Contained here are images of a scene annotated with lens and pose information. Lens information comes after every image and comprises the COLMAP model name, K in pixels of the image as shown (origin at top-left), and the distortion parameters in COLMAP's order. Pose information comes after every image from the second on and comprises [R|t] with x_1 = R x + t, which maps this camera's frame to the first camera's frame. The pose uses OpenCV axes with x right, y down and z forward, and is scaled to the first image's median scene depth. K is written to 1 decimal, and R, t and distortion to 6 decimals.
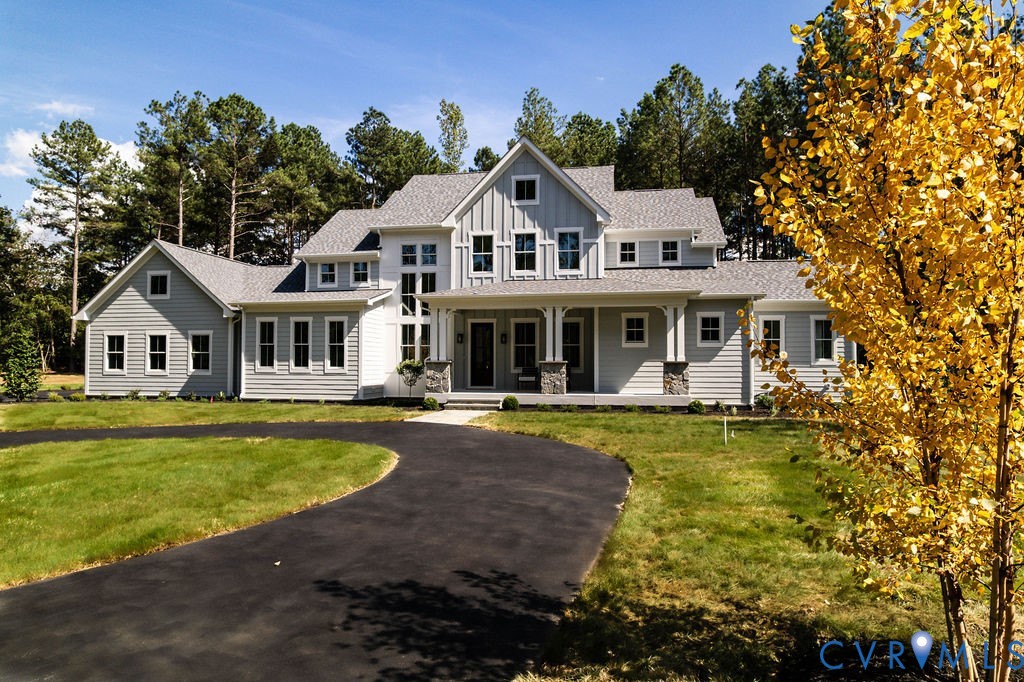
lens RADIAL K [[631.9, 0, 510.1], [0, 631.9, 341.4], [0, 0, 1]] dist [-0.026665, 0.002694]
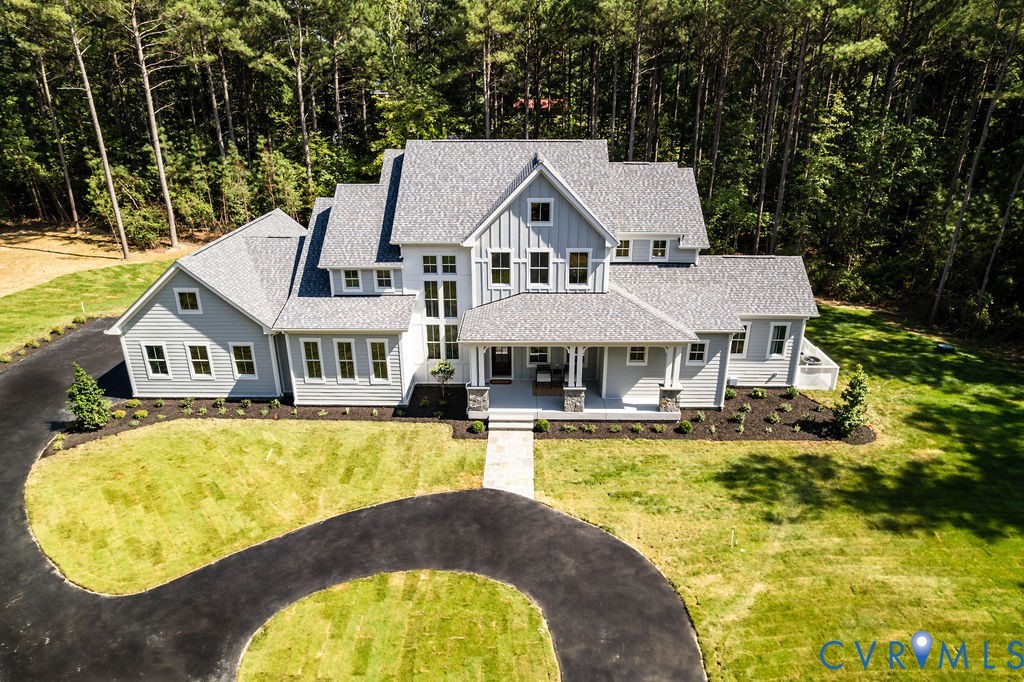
lens RADIAL K [[631.9, 0, 514.6], [0, 631.9, 342.6], [0, 0, 1]] dist [-0.026665, 0.002694]
pose [[0.988395, -0.062097, 0.138631, -0.181890], [0.003845, 0.922564, 0.385825, -0.448786], [-0.151855, -0.380815, 0.912097, -0.064916]]
